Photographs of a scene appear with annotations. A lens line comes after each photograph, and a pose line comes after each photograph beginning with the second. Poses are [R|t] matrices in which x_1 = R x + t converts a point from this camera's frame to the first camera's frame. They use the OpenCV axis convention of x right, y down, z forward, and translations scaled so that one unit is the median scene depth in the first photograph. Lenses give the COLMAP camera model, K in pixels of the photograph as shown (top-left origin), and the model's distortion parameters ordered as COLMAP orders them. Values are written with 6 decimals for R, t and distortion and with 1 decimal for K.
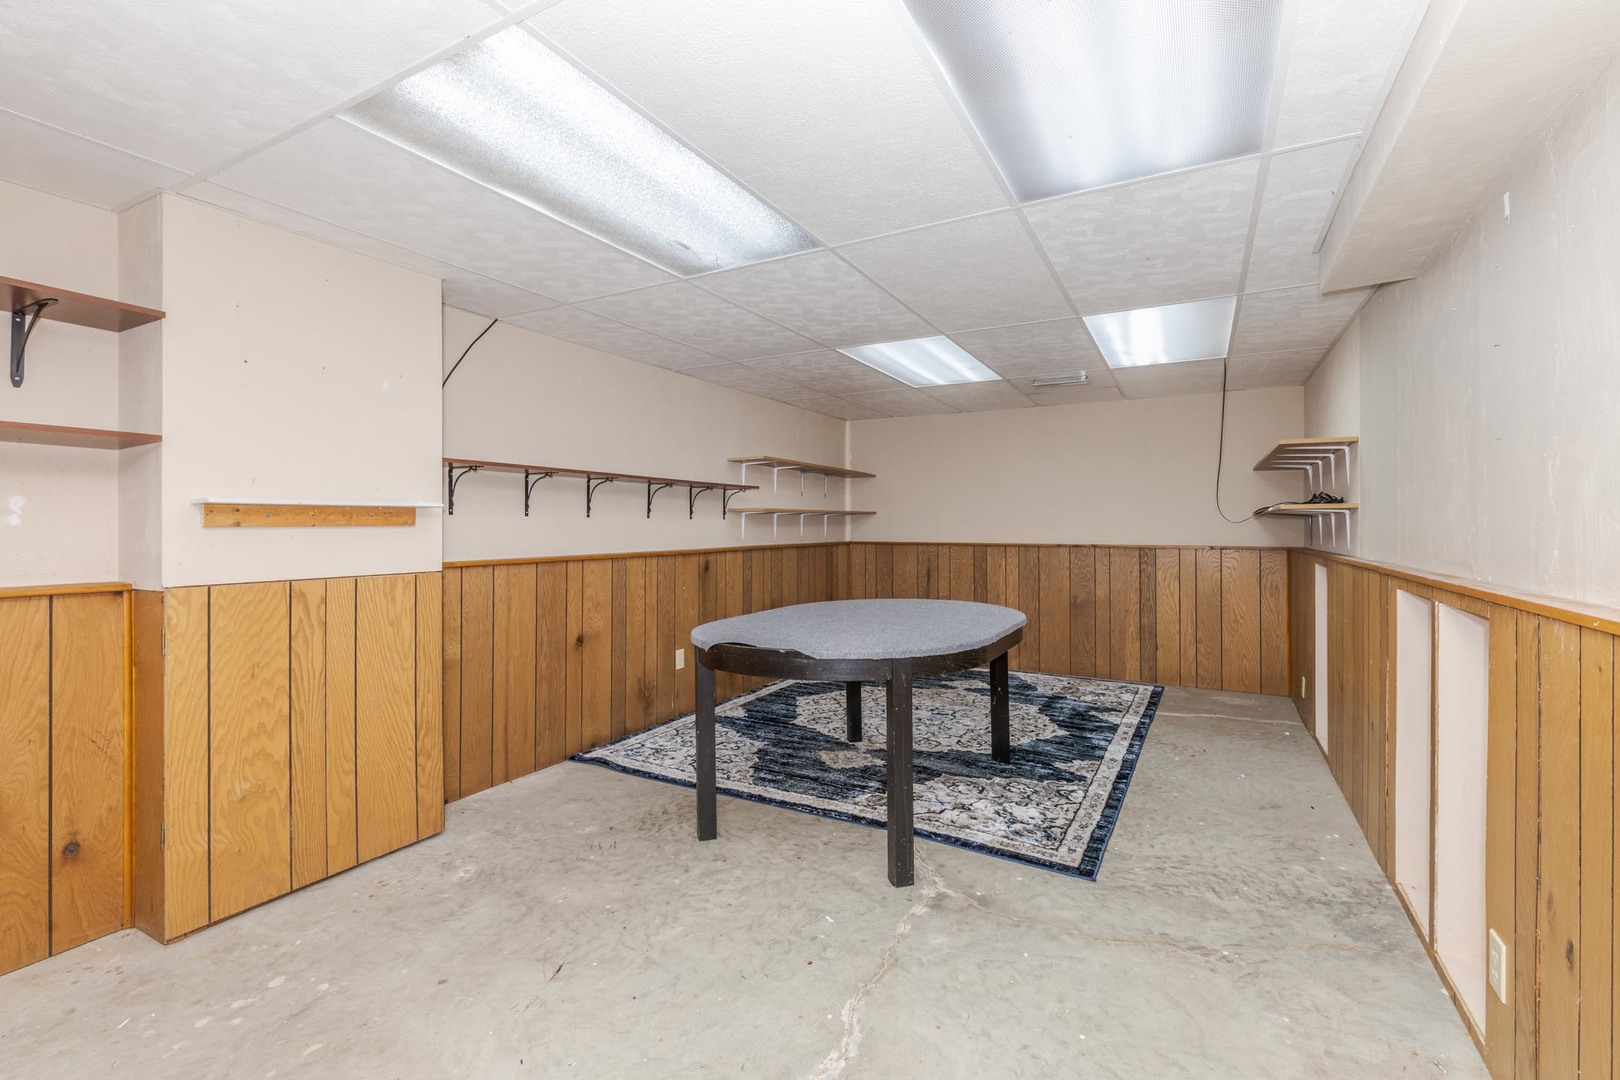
lens RADIAL K [[693.6, 0, 822.5], [0, 693.6, 518.2], [0, 0, 1]] dist [0.002625, -0.000230]
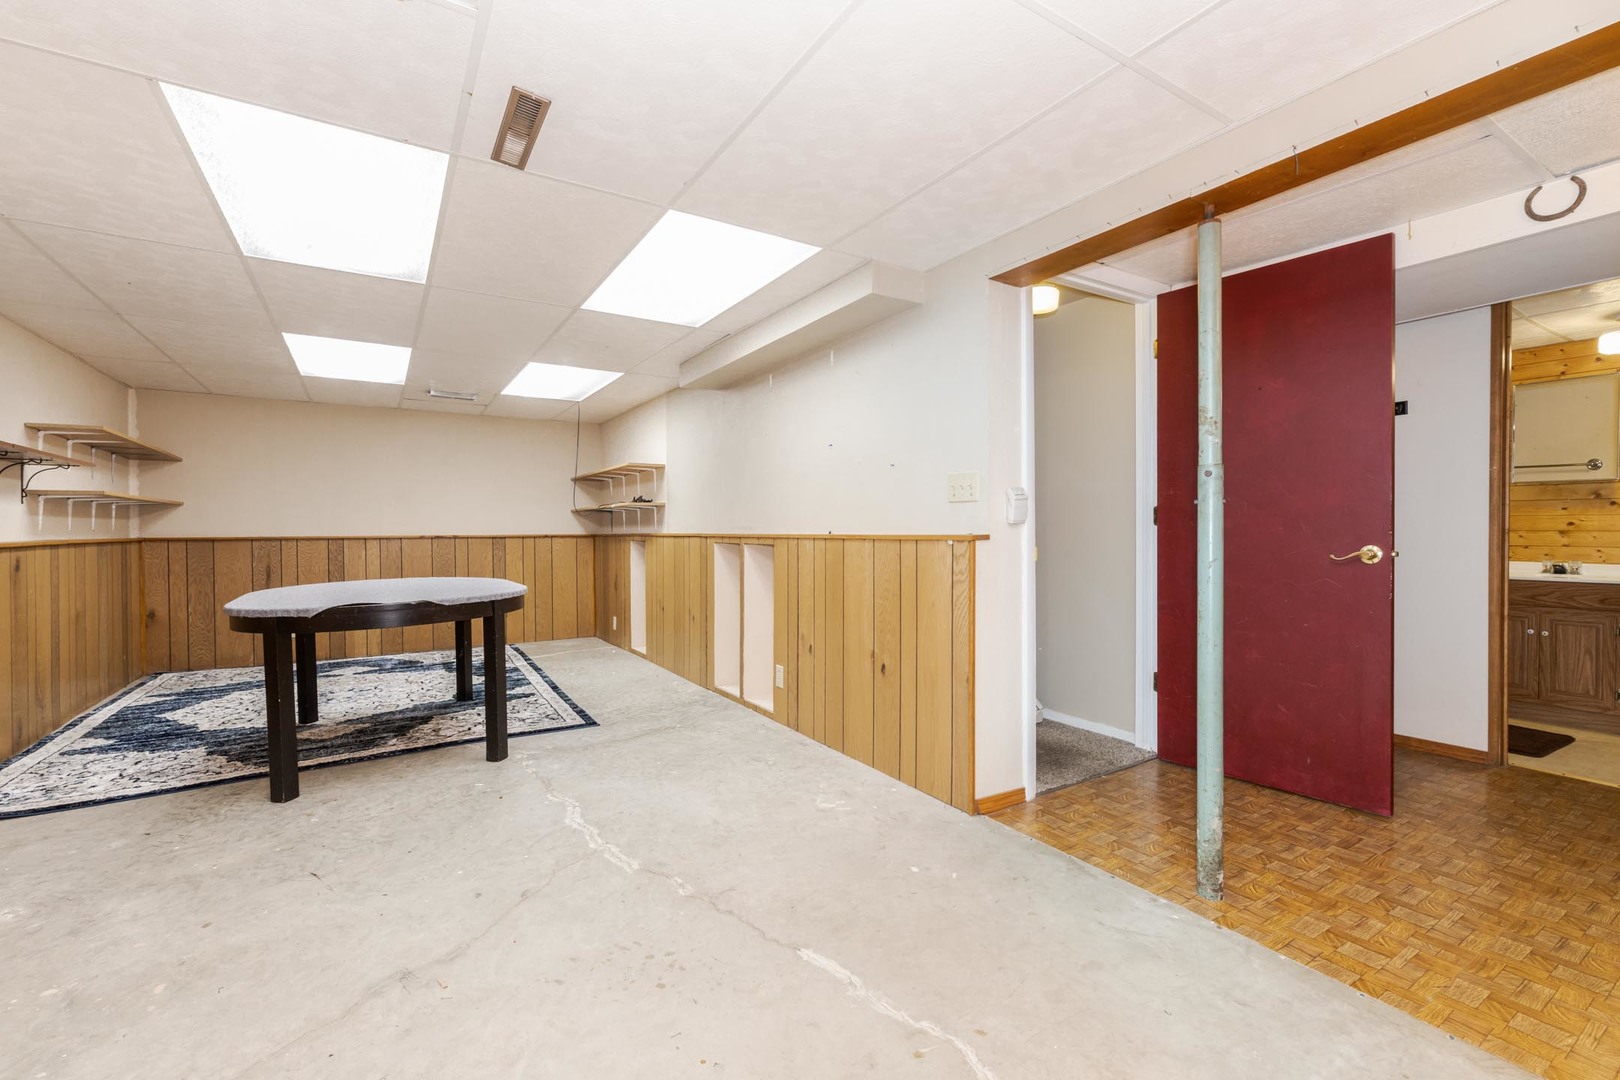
lens RADIAL K [[693.6, 0, 805.6], [0, 693.6, 537.8], [0, 0, 1]] dist [0.002625, -0.000230]
pose [[0.495022, -0.013058, 0.868782, -0.525019], [-0.002406, 0.999863, 0.016399, 0.032174], [-0.868877, -0.010208, 0.494923, -0.157905]]
